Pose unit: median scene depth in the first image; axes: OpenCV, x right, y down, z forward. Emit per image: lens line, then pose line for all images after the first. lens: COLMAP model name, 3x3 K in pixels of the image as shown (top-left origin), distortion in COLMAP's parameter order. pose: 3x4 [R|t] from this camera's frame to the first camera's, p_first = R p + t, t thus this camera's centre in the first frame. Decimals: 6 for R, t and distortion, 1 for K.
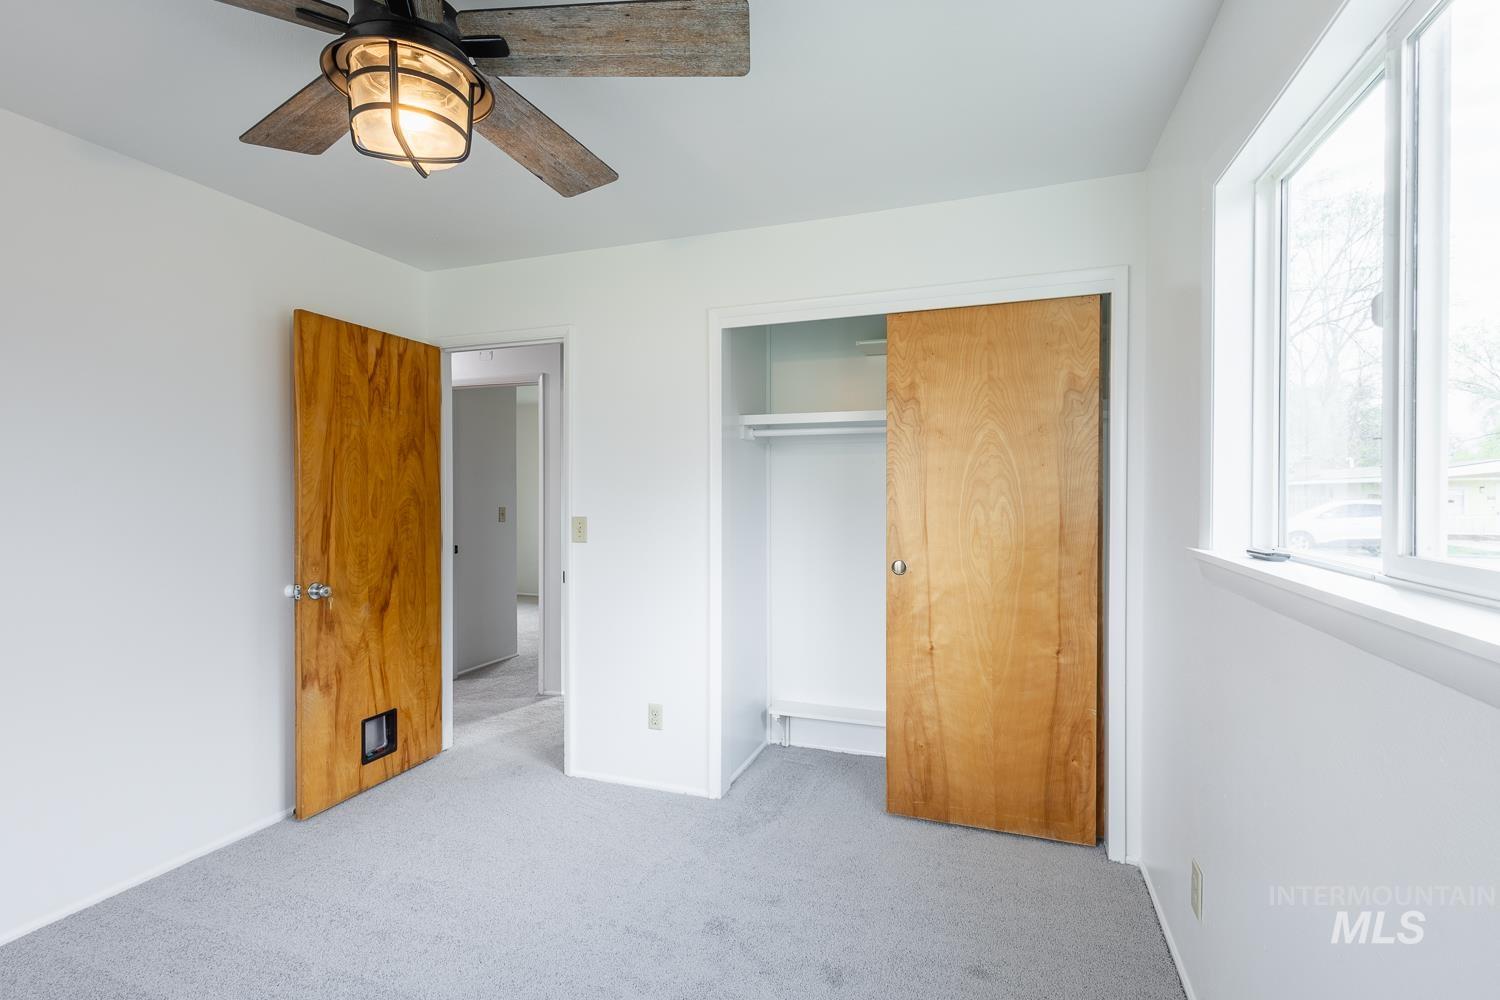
lens RADIAL K [[695.0, 0, 755.9], [0, 695.0, 499.0], [0, 0, 1]] dist [0.008742, -0.000764]
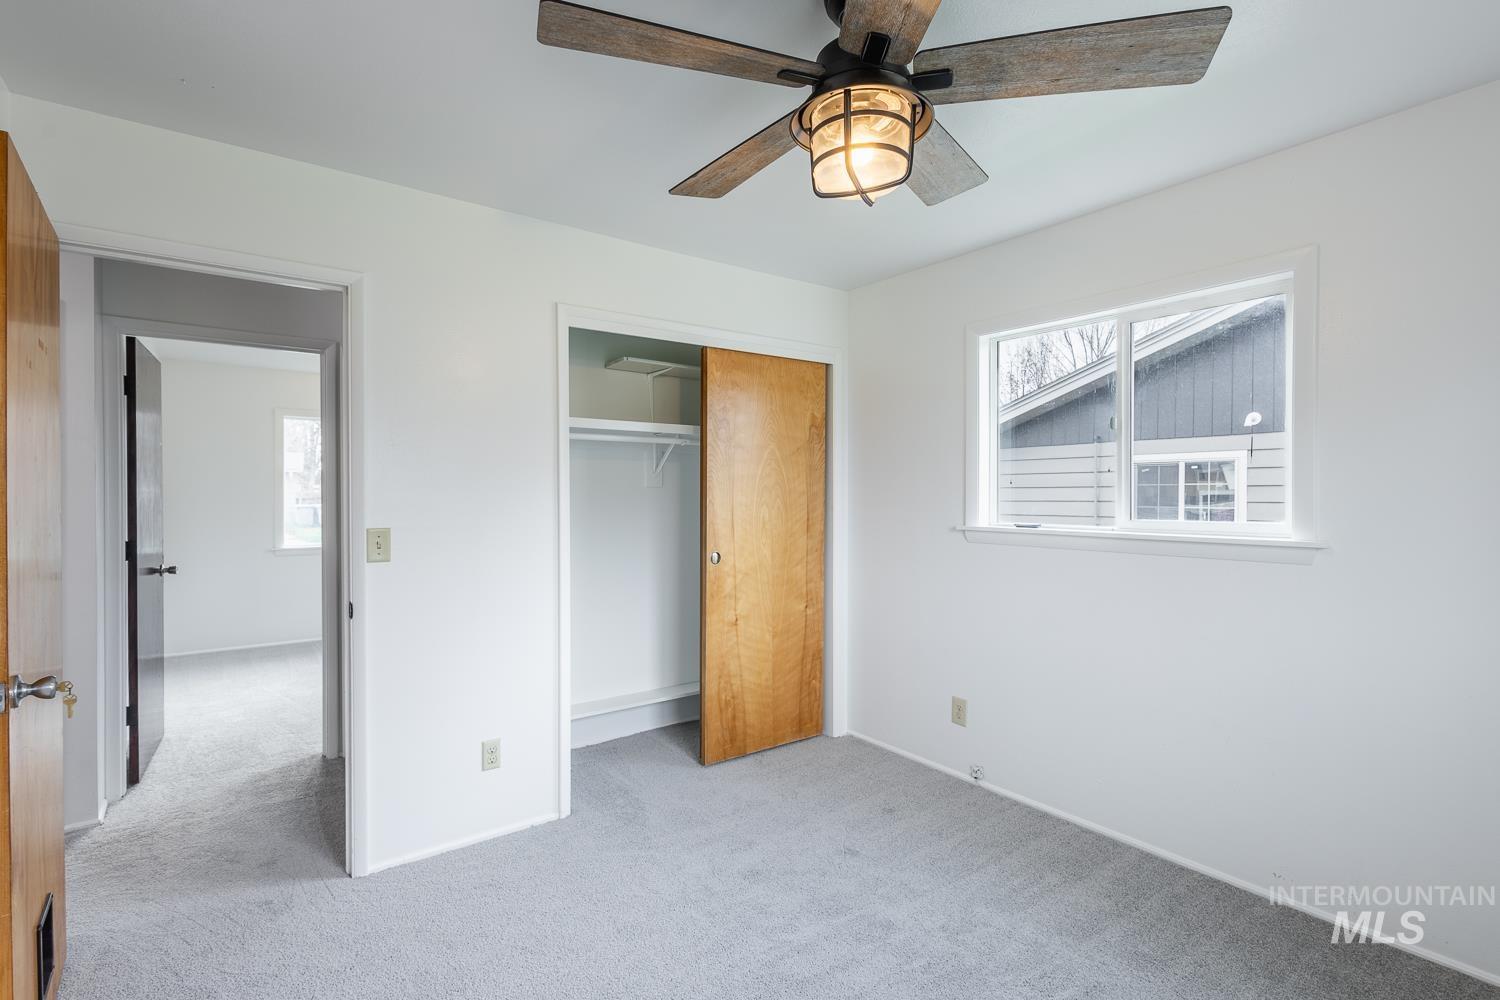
lens RADIAL K [[695.0, 0, 755.9], [0, 695.0, 499.0], [0, 0, 1]] dist [0.008742, -0.000764]
pose [[0.553445, -0.005643, 0.832867, -0.779013], [0.007943, 0.999967, 0.001497, -0.005320], [-0.832848, 0.005787, 0.553471, 0.277099]]
